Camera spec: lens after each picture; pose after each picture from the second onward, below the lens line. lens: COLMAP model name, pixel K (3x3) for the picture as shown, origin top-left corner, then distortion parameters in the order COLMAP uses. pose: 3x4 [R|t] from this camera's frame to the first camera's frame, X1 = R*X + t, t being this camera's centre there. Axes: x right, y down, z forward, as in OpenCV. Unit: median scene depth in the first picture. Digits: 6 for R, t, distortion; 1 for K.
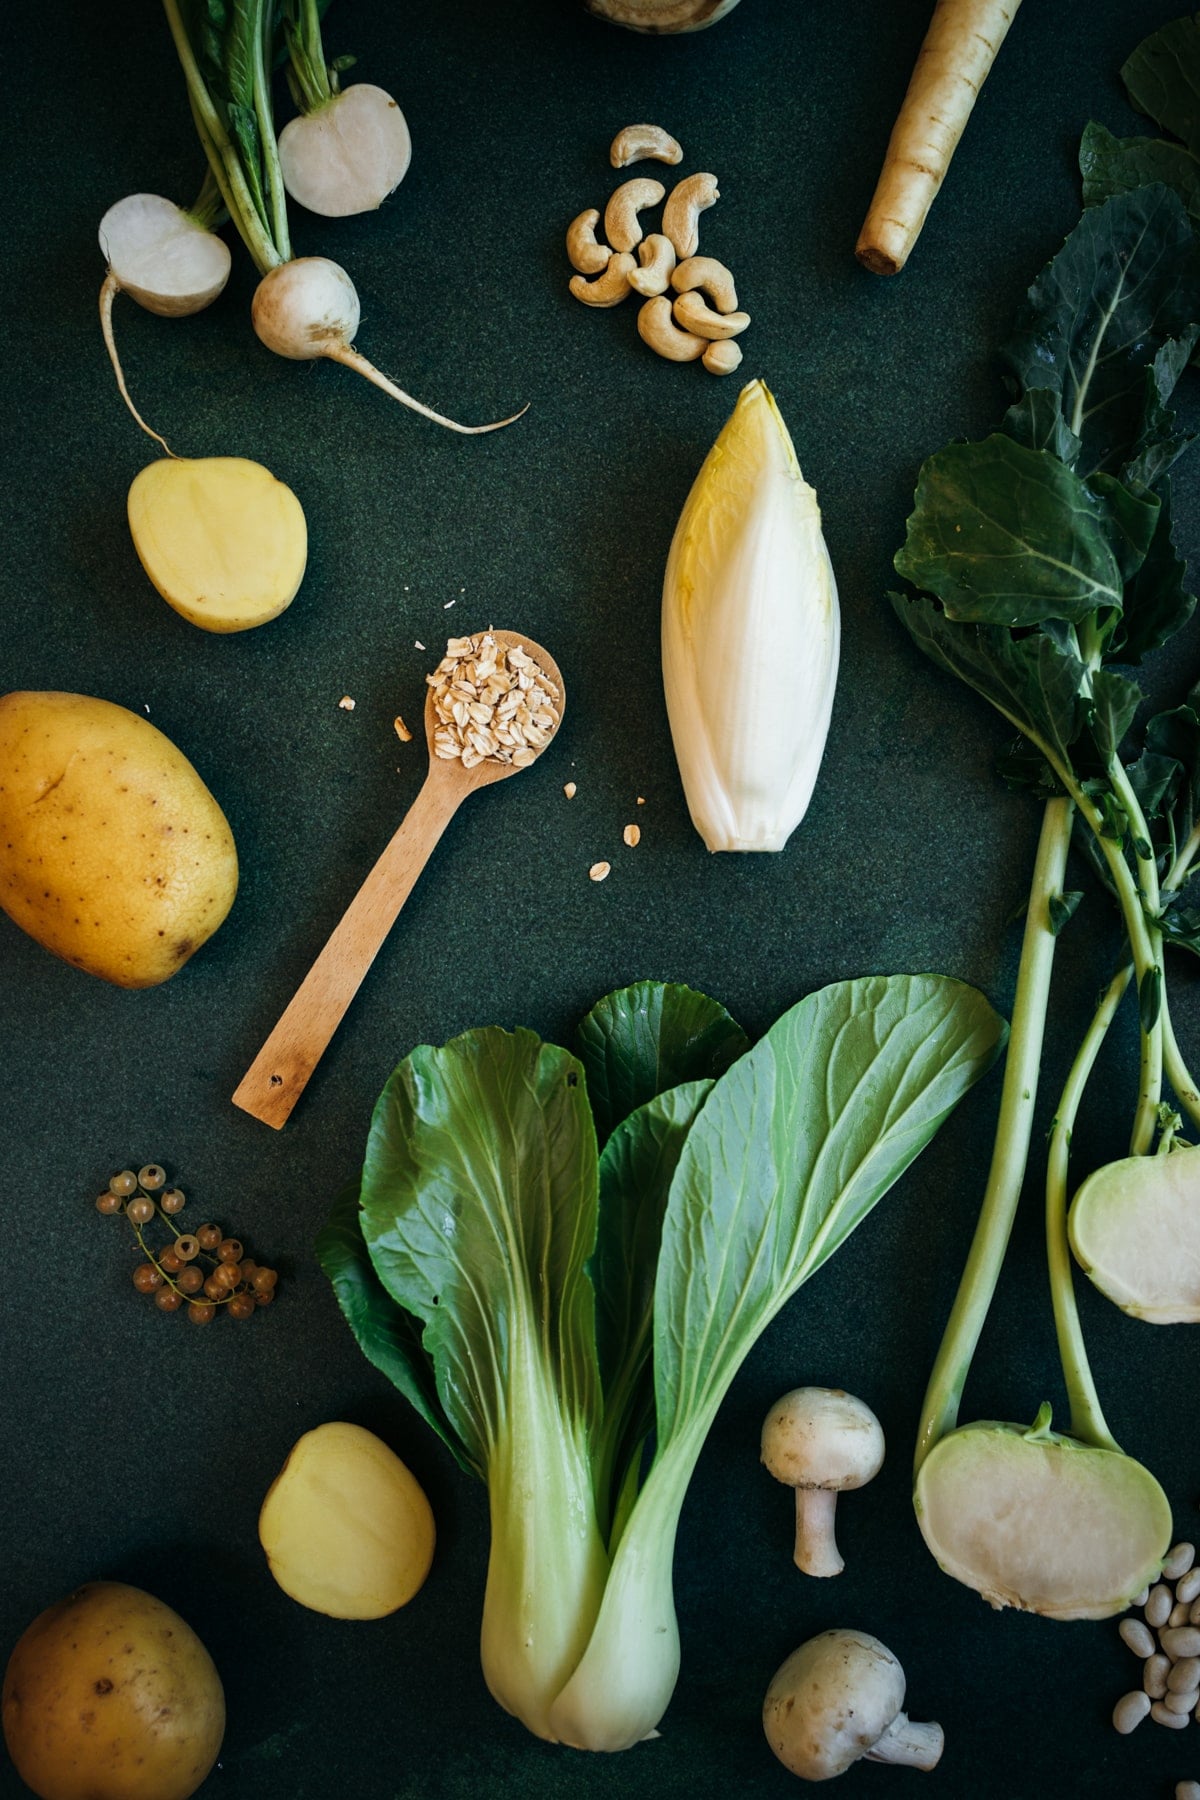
lens RADIAL K [[1563.1, 0, 600.0], [0, 1563.1, 900.0], [0, 0, 1]] dist [0.016884, 0.006936]
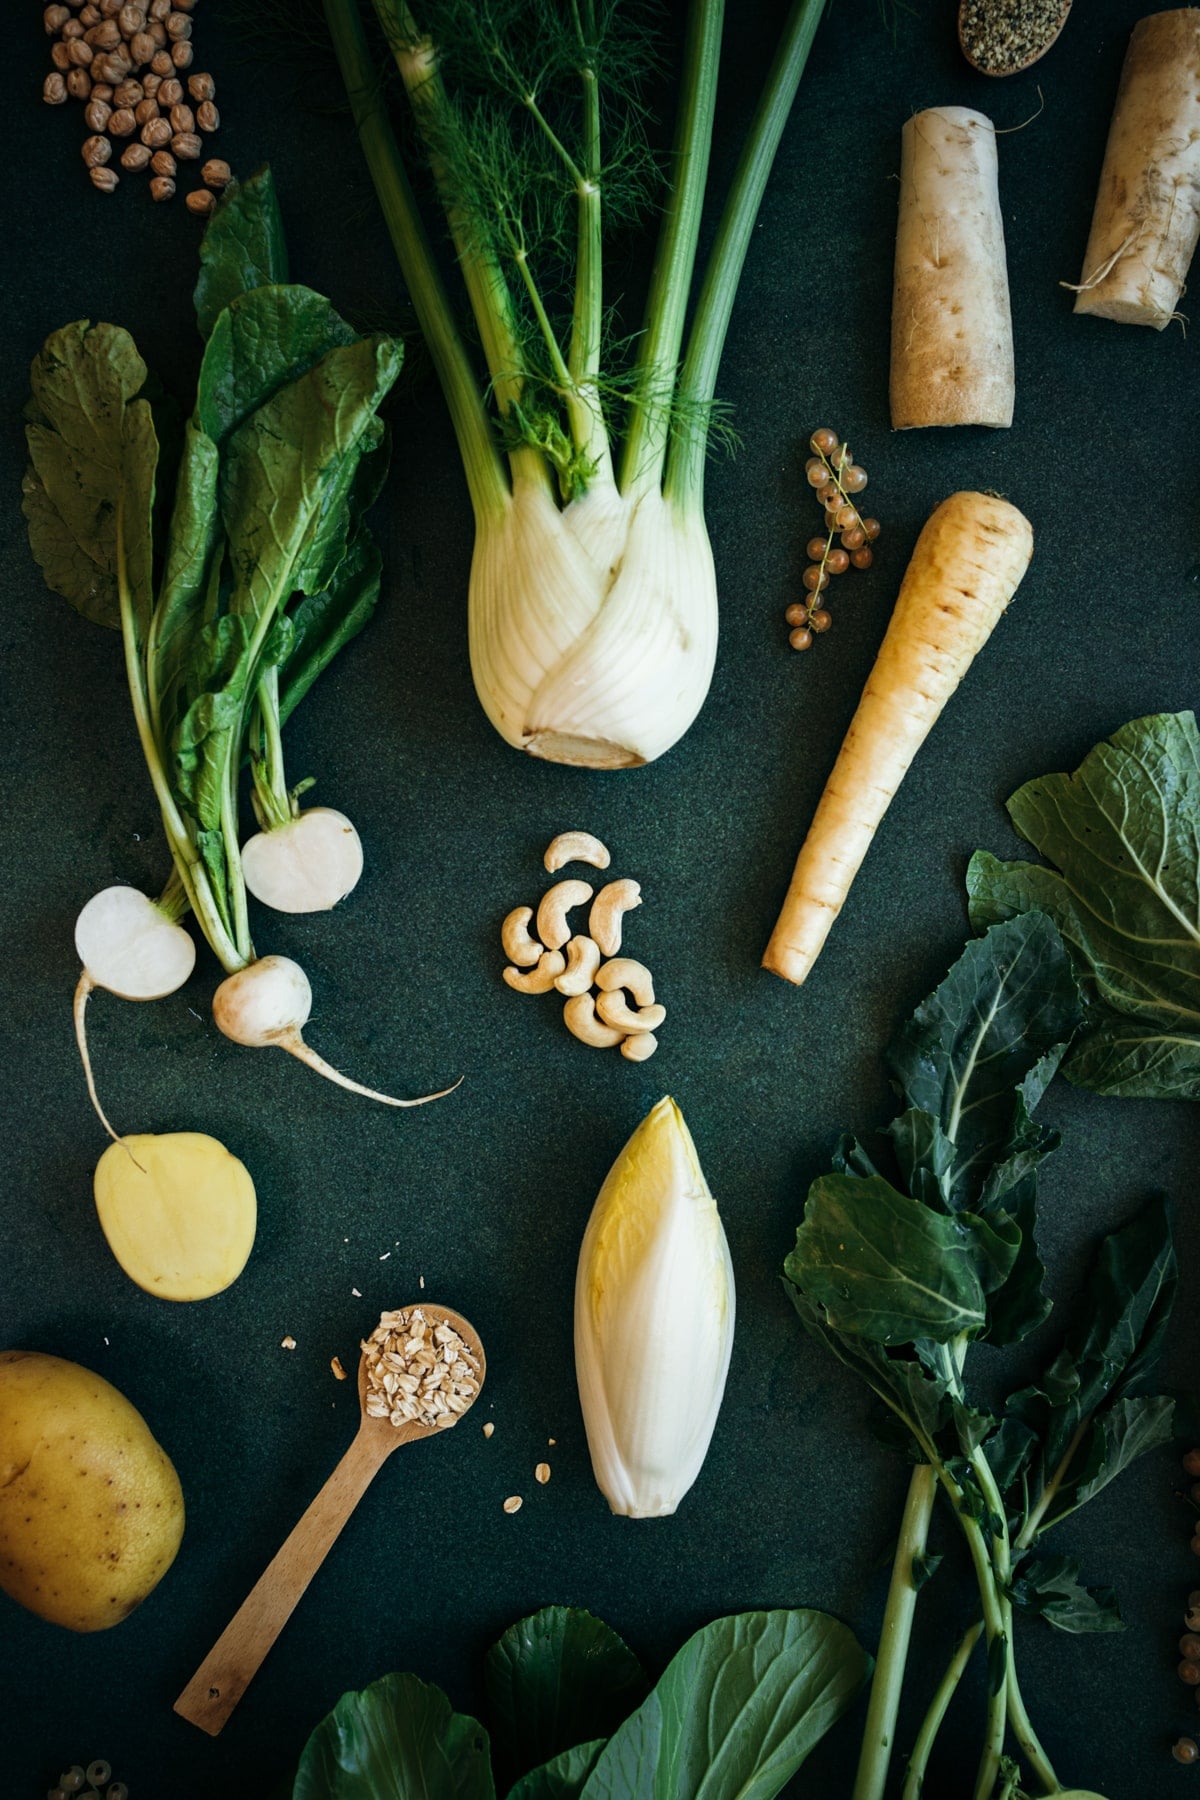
lens RADIAL K [[1562.5, 0, 584.4], [0, 1562.5, 875.7], [0, 0, 1]] dist [0.010205, -0.005136]
pose [[0.999253, 0.034115, 0.018150, 0.015814], [-0.034552, 0.999107, 0.024316, -0.506961], [-0.017304, -0.024925, 0.999540, -0.100575]]
